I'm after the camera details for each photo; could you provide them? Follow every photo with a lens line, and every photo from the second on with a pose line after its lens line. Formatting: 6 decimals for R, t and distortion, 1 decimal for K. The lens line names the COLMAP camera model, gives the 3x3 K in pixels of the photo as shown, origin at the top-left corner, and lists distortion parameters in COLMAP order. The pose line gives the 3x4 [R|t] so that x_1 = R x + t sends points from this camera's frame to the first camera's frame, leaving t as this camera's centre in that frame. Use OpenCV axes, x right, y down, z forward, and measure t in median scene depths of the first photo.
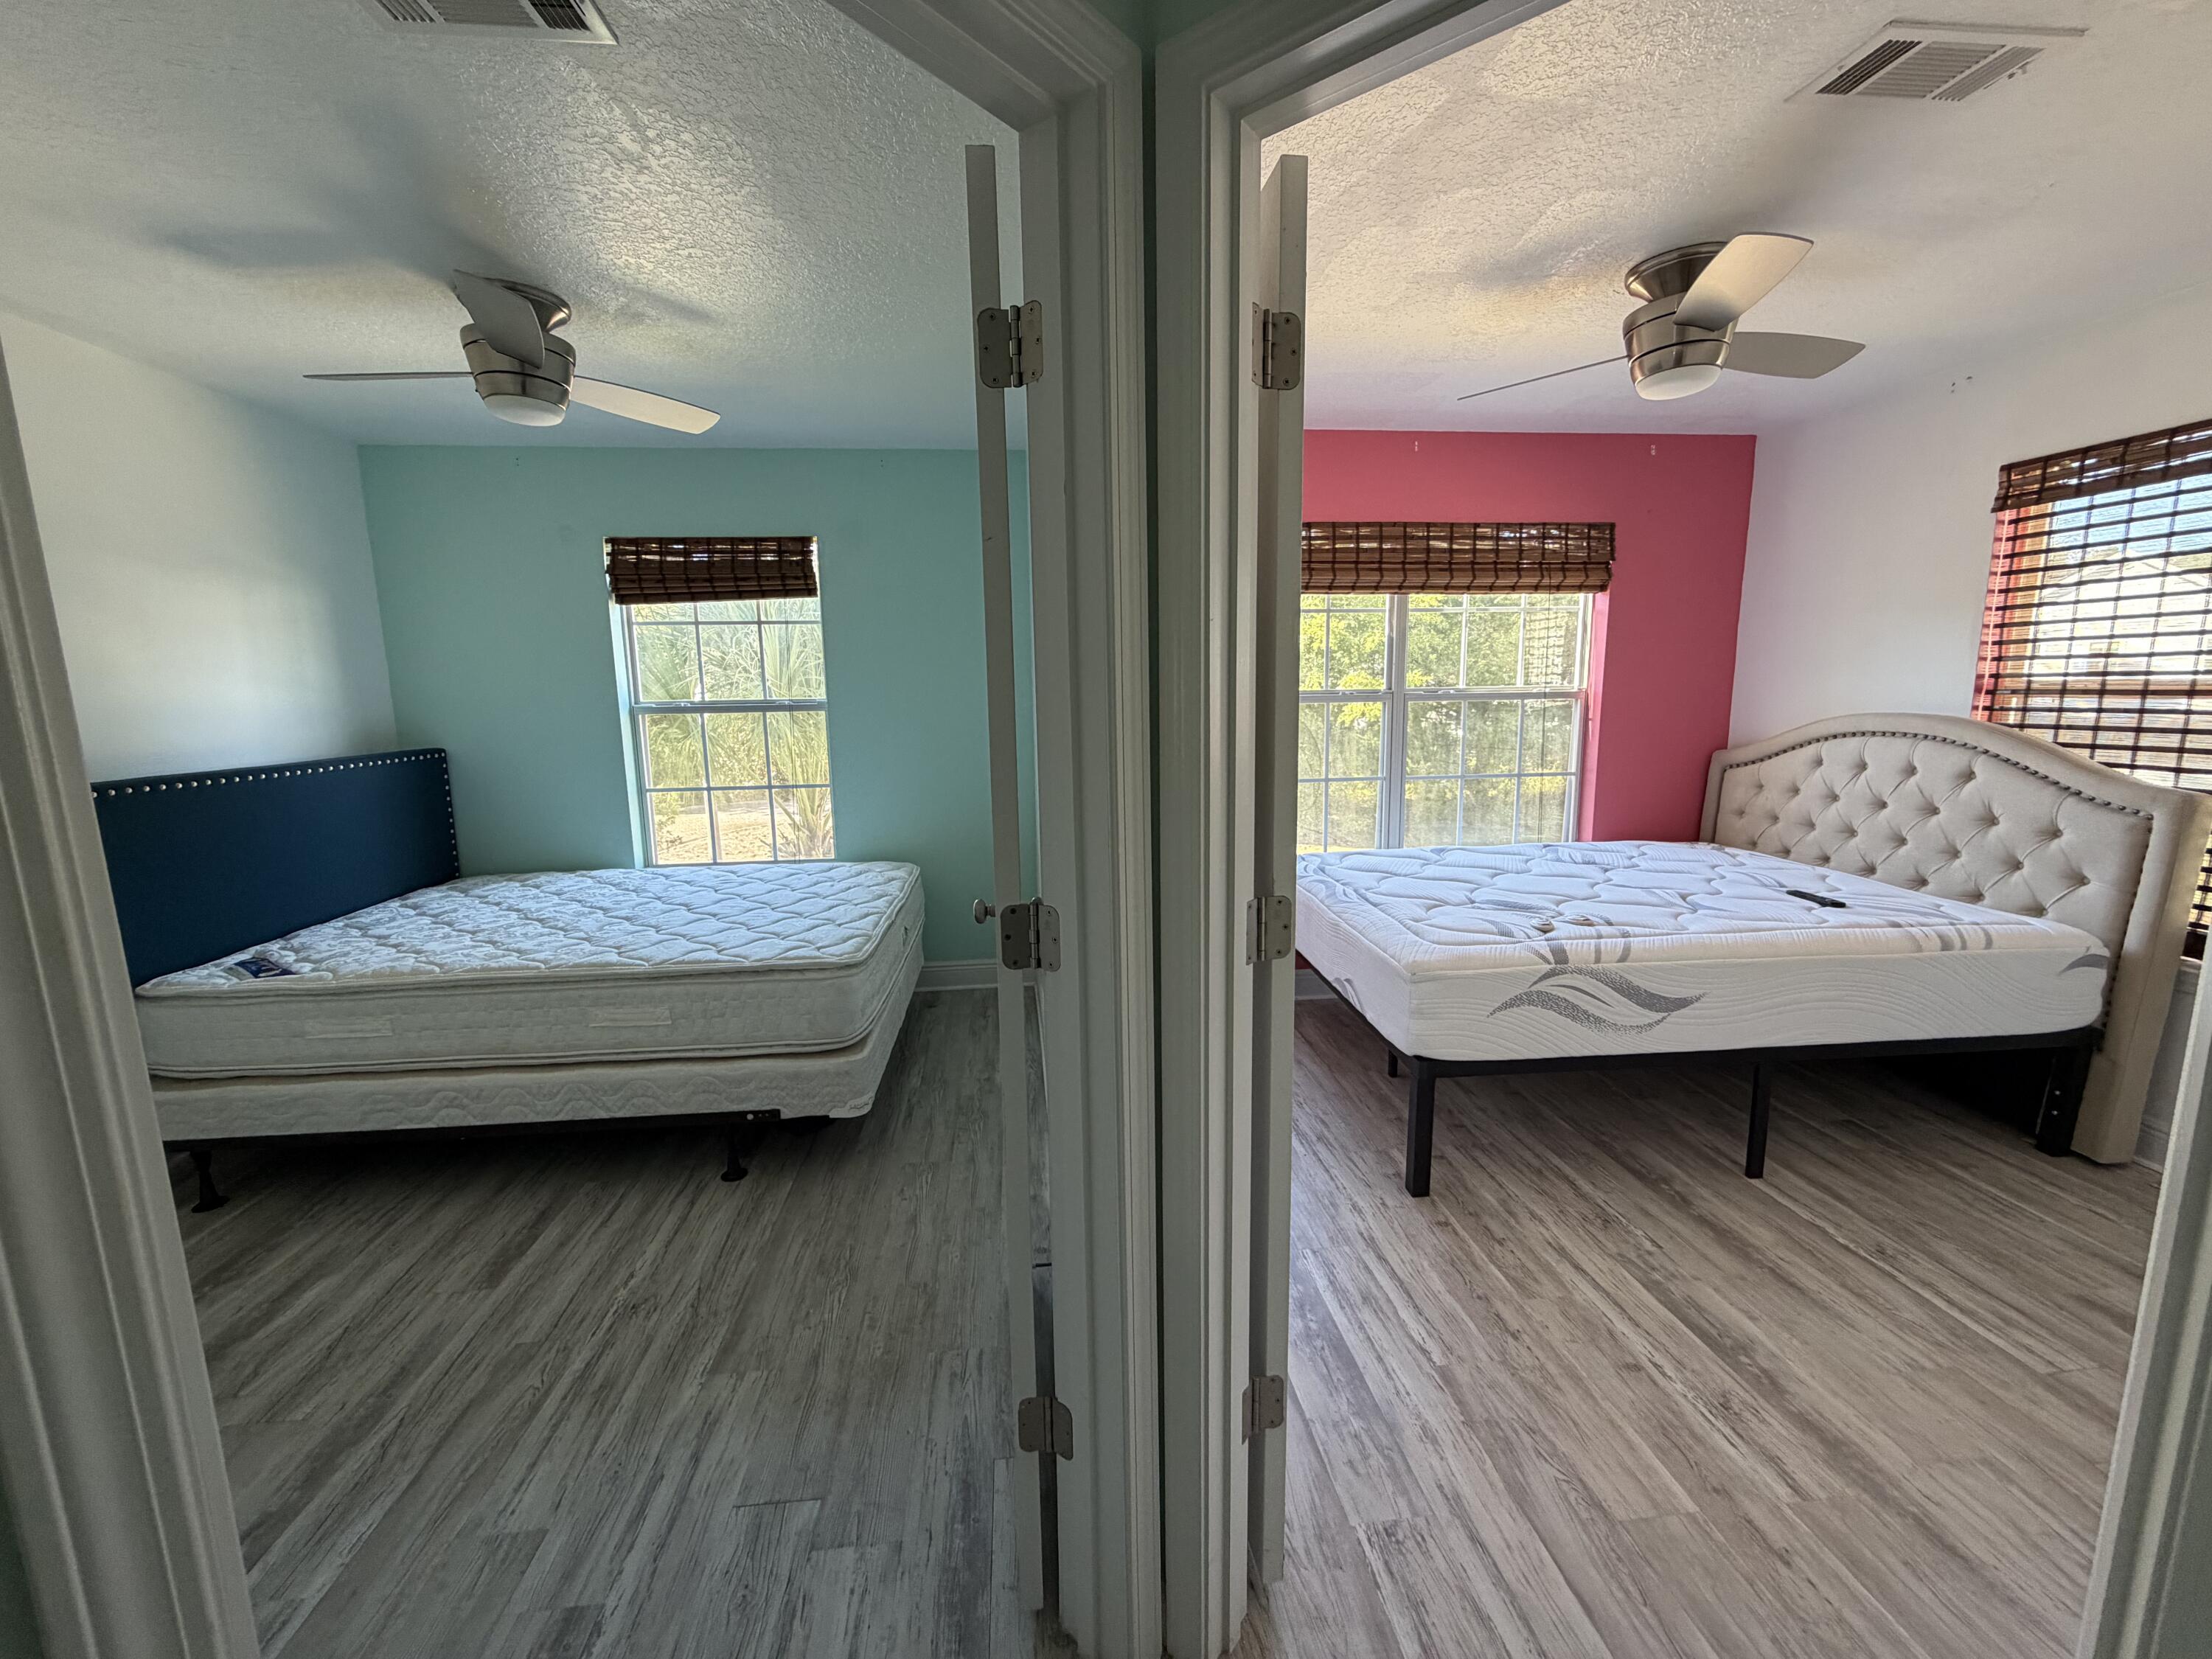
lens RADIAL K [[879.6, 0, 1100.3], [0, 879.6, 826.2], [0, 0, 1]] dist [0.000156, 0.000024]
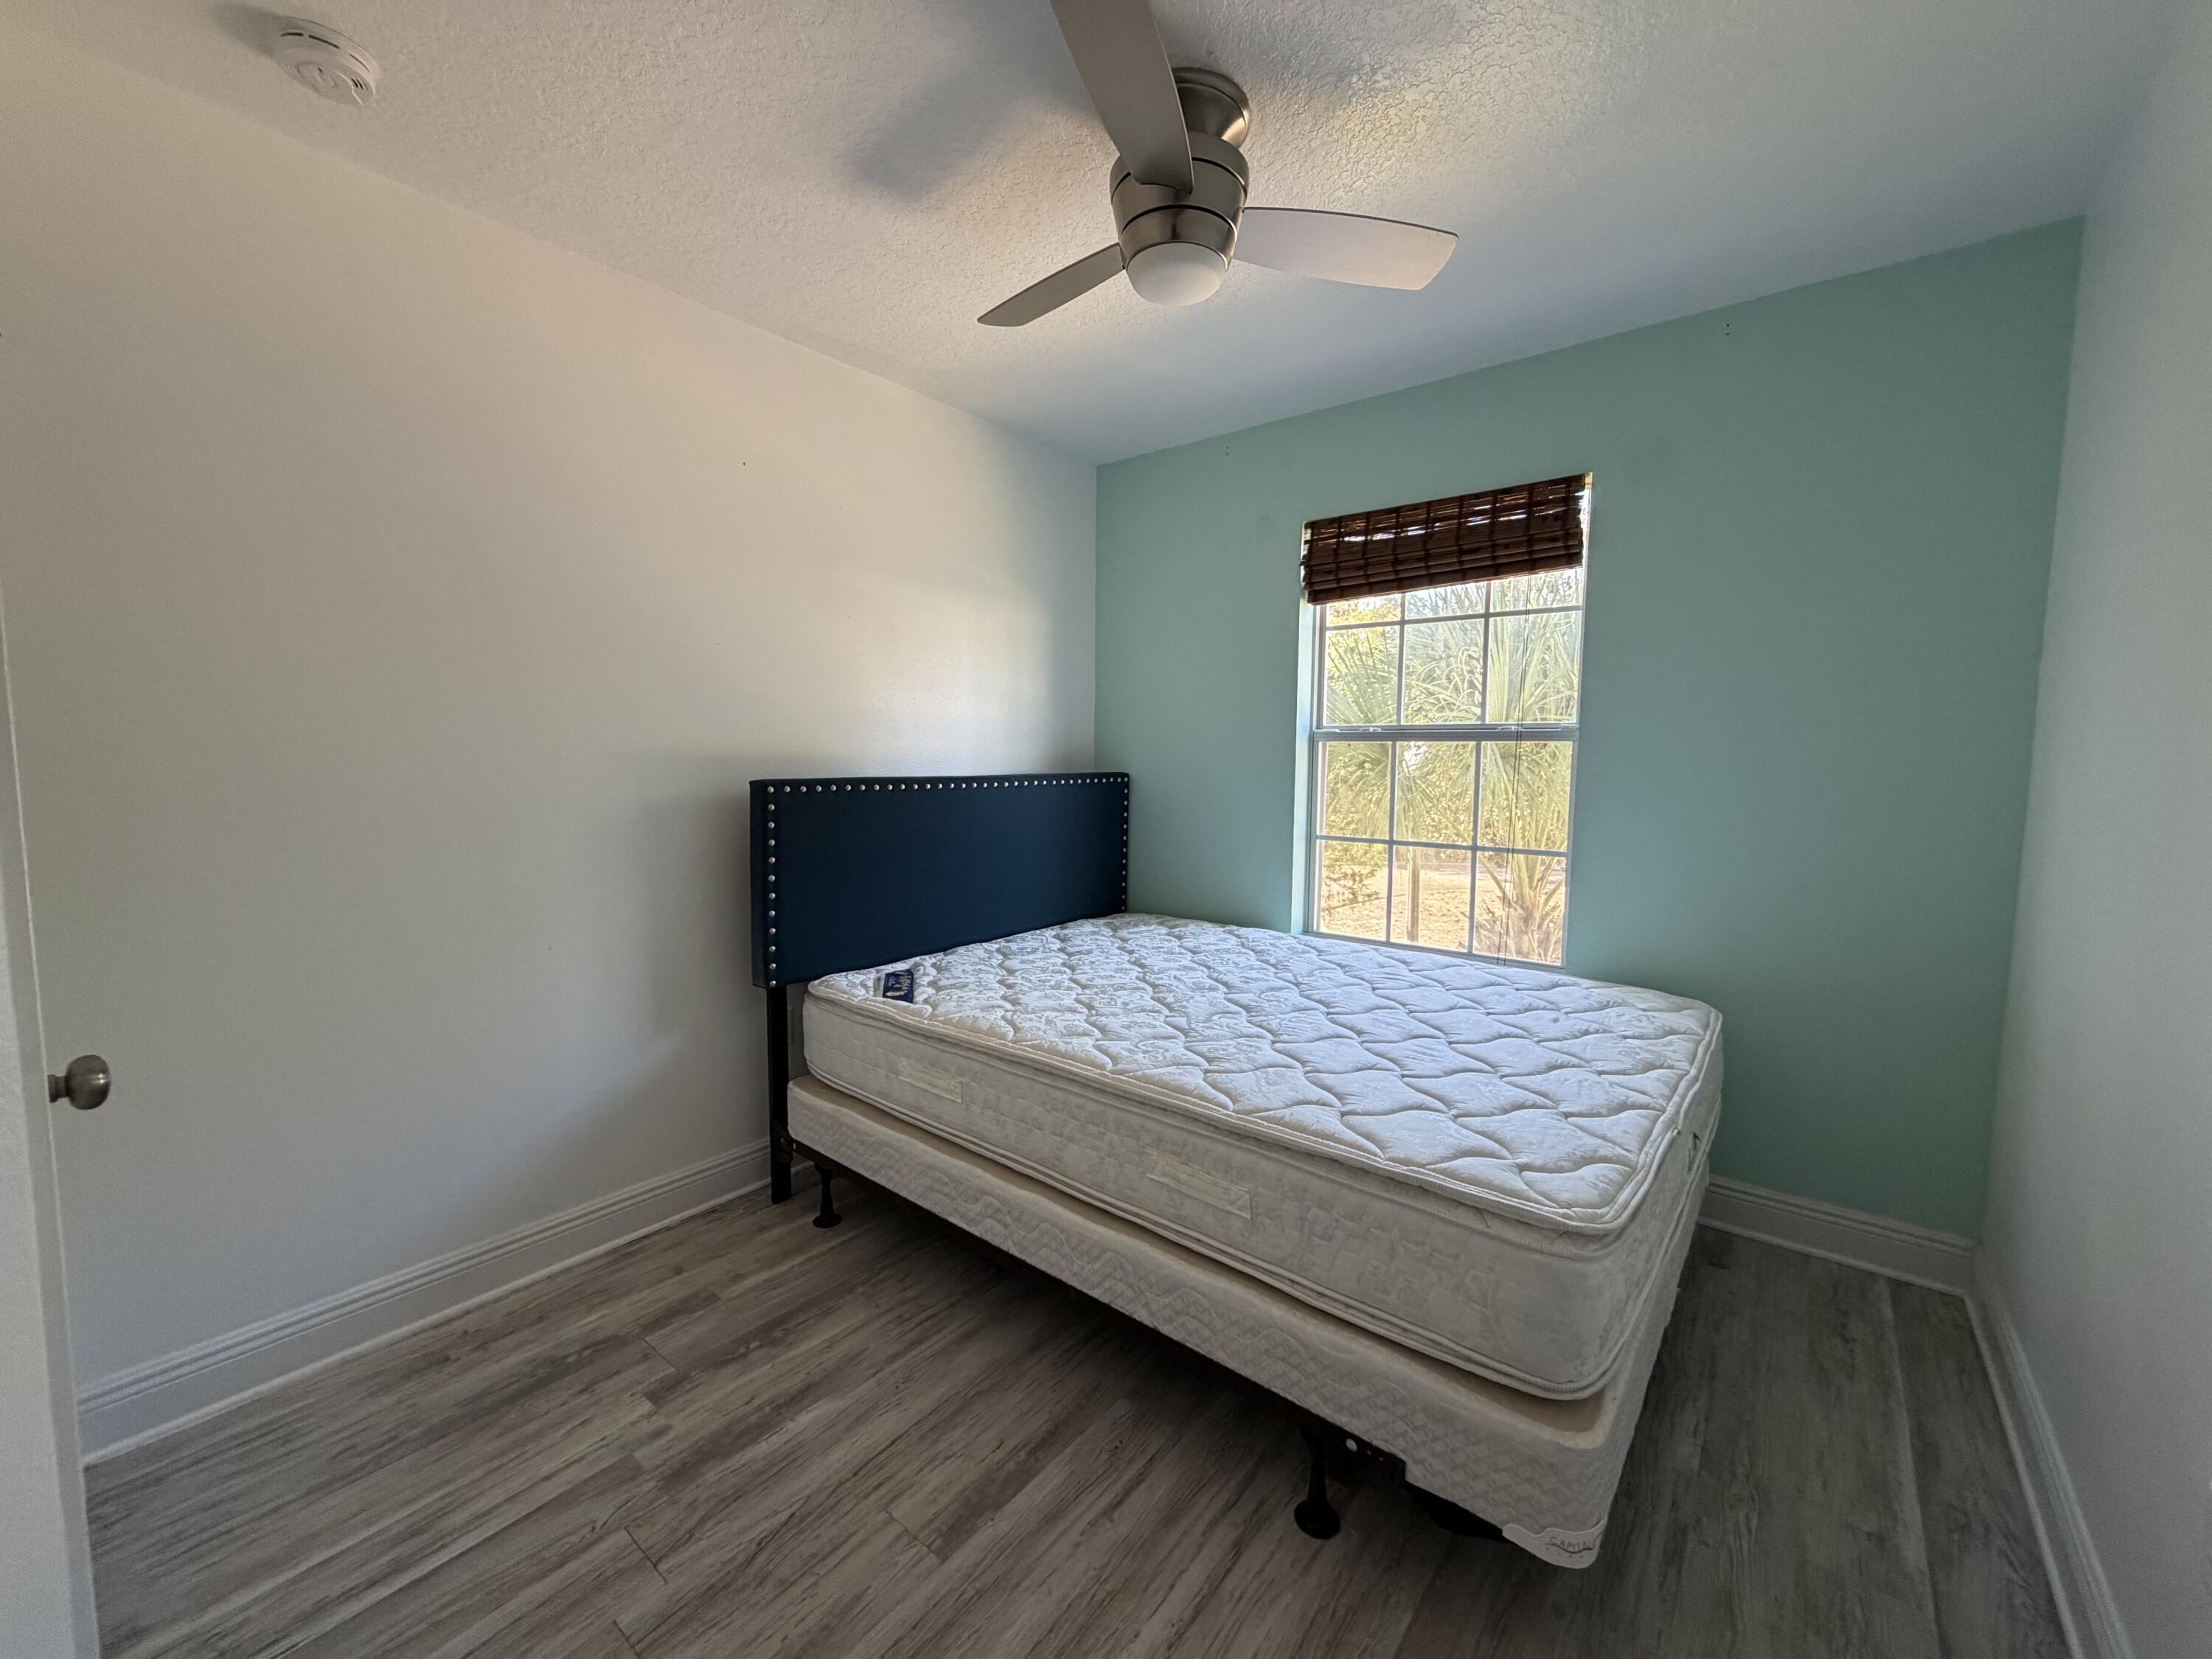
lens RADIAL K [[879.6, 0, 1103.5], [0, 879.6, 828.4], [0, 0, 1]] dist [0.000156, 0.000024]
pose [[0.714479, 0.082588, -0.694765, -0.180282], [-0.128577, 0.991596, -0.014354, -0.020925], [0.687741, 0.099586, 0.719093, 0.519964]]
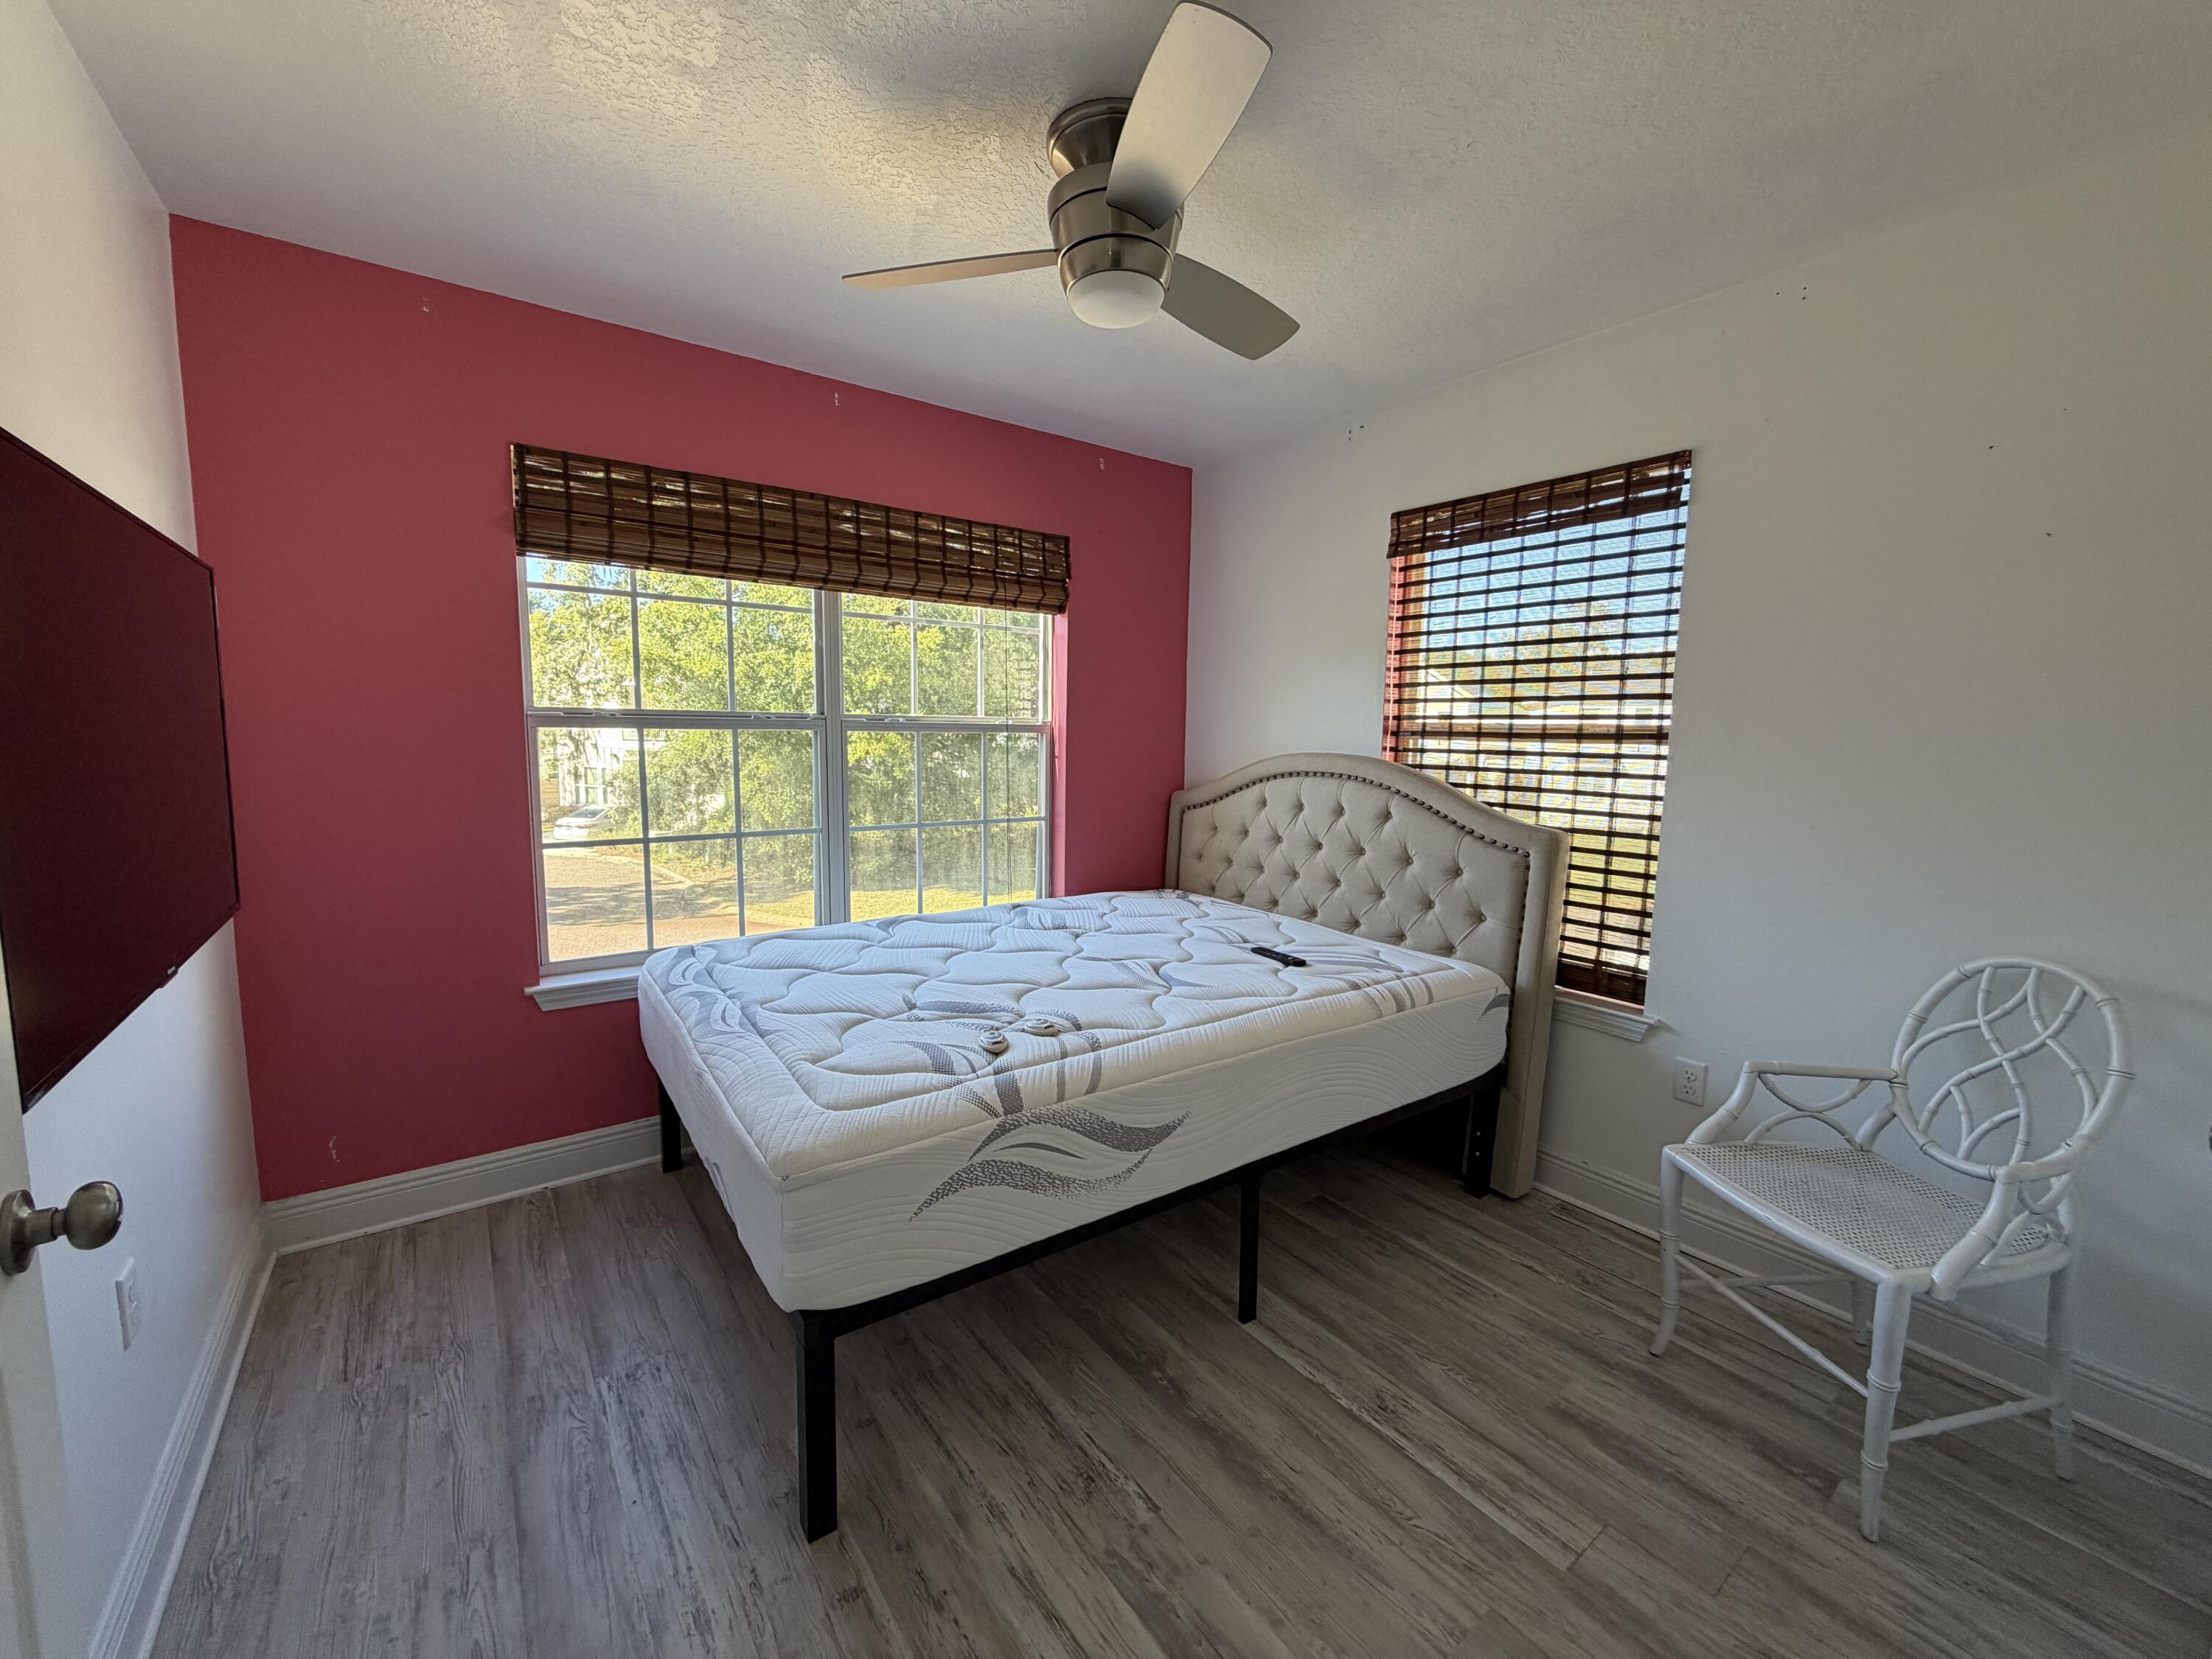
lens RADIAL K [[879.6, 0, 1104.2], [0, 879.6, 827.6], [0, 0, 1]] dist [0.000156, 0.000024]
pose [[0.858727, -0.027755, 0.511681, 0.151659], [0.049775, 0.998328, -0.029383, -0.023241], [-0.510010, 0.050701, 0.858673, 0.232036]]
